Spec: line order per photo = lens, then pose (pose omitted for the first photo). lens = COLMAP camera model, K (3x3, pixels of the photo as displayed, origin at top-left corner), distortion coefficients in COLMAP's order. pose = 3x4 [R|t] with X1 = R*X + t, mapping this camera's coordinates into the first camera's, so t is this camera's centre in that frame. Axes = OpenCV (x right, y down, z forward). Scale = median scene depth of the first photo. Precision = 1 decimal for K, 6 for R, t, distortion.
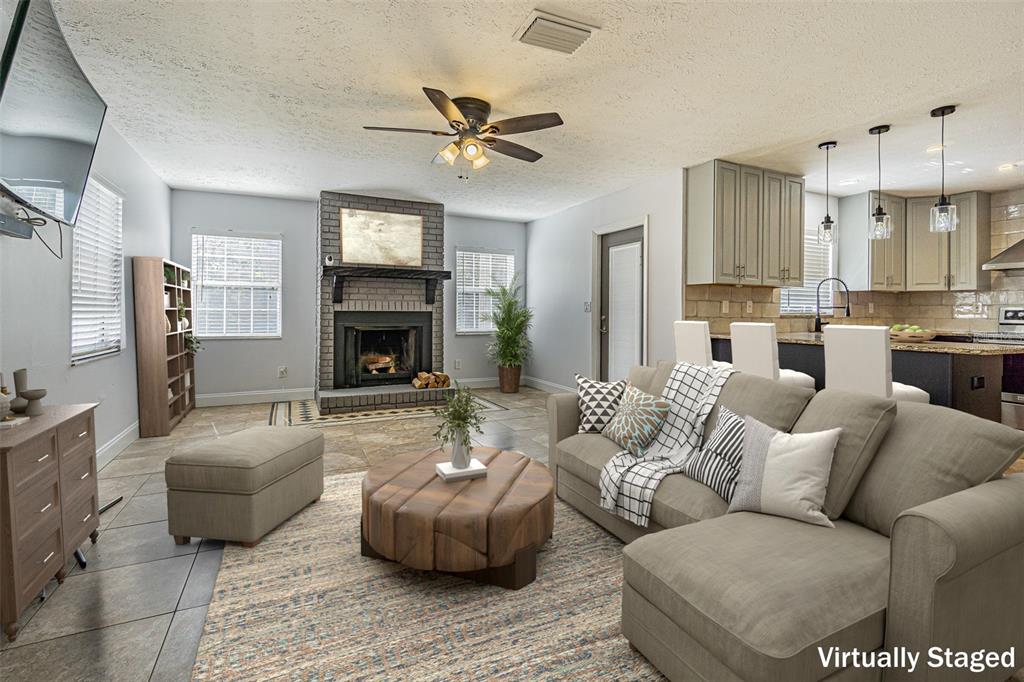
lens RADIAL K [[447.1, 0, 515.7], [0, 447.1, 313.5], [0, 0, 1]] dist [-0.009049, 0.004791]
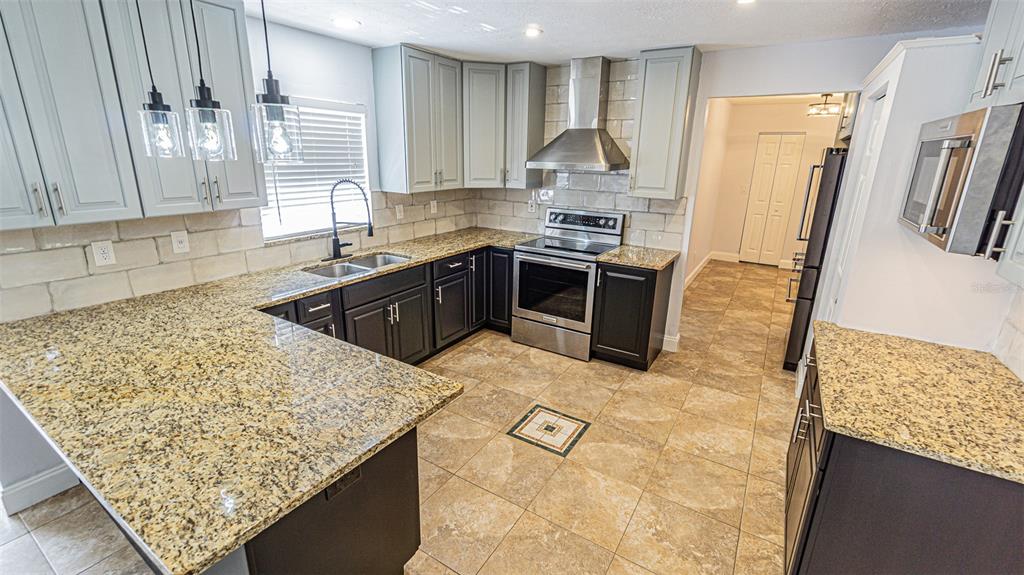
lens RADIAL K [[441.3, 0, 504.3], [0, 441.3, 282.1], [0, 0, 1]] dist [-0.013316, 0.006639]
pose [[0.841822, -0.140756, 0.521079, 0.531628], [-0.010011, 0.961161, 0.275807, -0.114018], [-0.539663, -0.237397, 0.807717, 0.293920]]
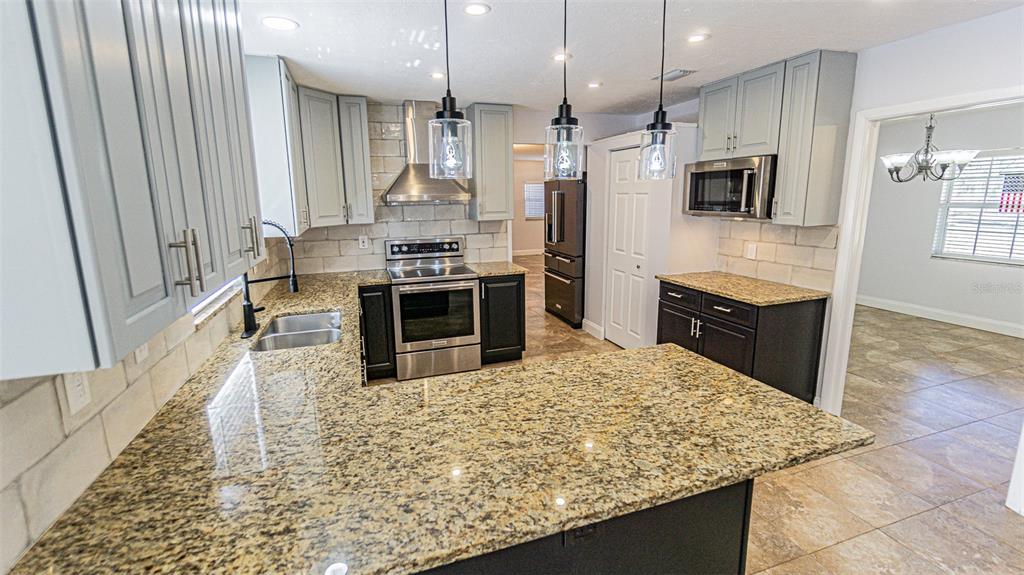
lens RADIAL K [[441.3, 0, 511.1], [0, 441.3, 279.4], [0, 0, 1]] dist [-0.013316, 0.006639]
pose [[0.101346, -0.191679, 0.976211, 0.239994], [0.022202, 0.981455, 0.190404, -0.100947], [-0.994603, 0.002377, 0.103722, 0.658873]]
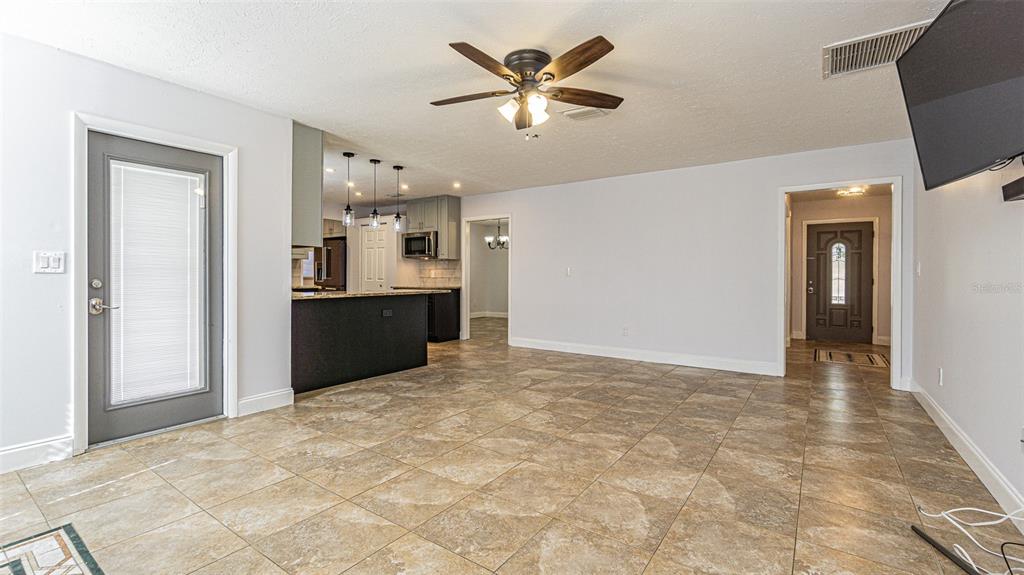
lens RADIAL K [[441.3, 0, 501.3], [0, 441.3, 280.2], [0, 0, 1]] dist [-0.013316, 0.006639]
pose [[-0.485983, -0.017071, 0.873802, -0.562236], [-0.000414, 0.999814, 0.019303, -0.004676], [-0.873968, 0.009019, -0.485899, 0.912831]]
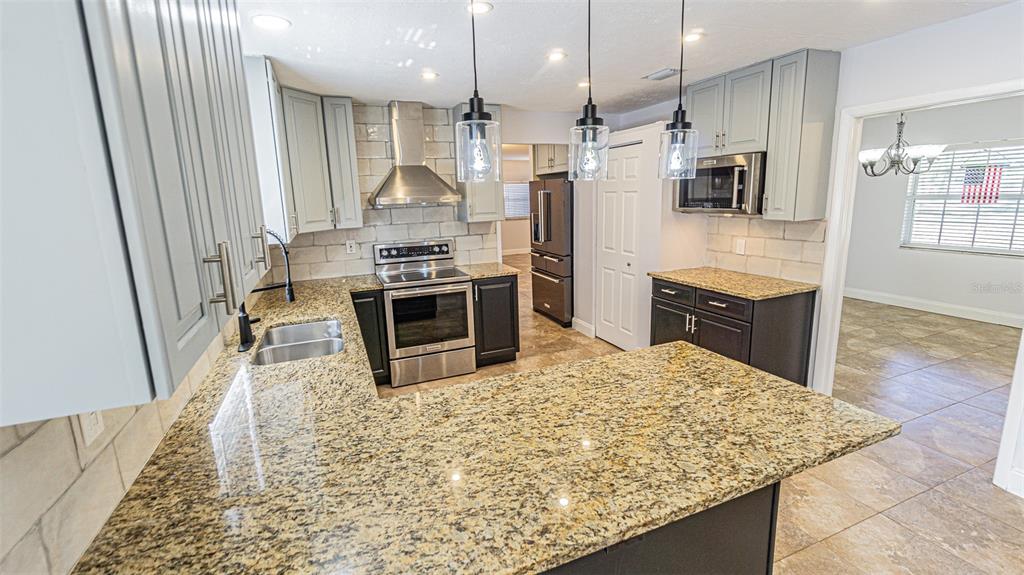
lens RADIAL K [[441.3, 0, 510.6], [0, 441.3, 279.7], [0, 0, 1]] dist [-0.013316, 0.006639]
pose [[0.042775, -0.195545, 0.979761, 0.244124], [0.040153, 0.980203, 0.193880, -0.103957], [-0.998278, 0.031047, 0.049780, 0.692209]]
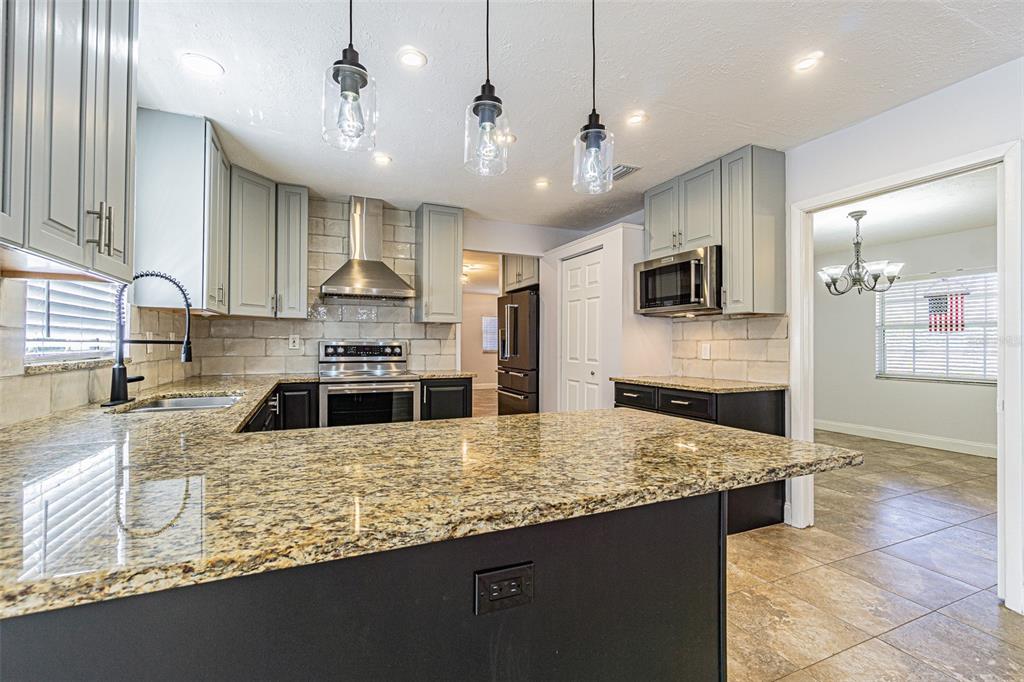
lens RADIAL K [[447.1, 0, 511.8], [0, 447.1, 341.4], [0, 0, 1]] dist [-0.009049, 0.004791]
pose [[0.015382, 0.001675, 0.999880, 0.280834], [0.004699, 0.999987, -0.001747, -0.010916], [-0.999871, 0.004725, 0.015374, 0.637011]]
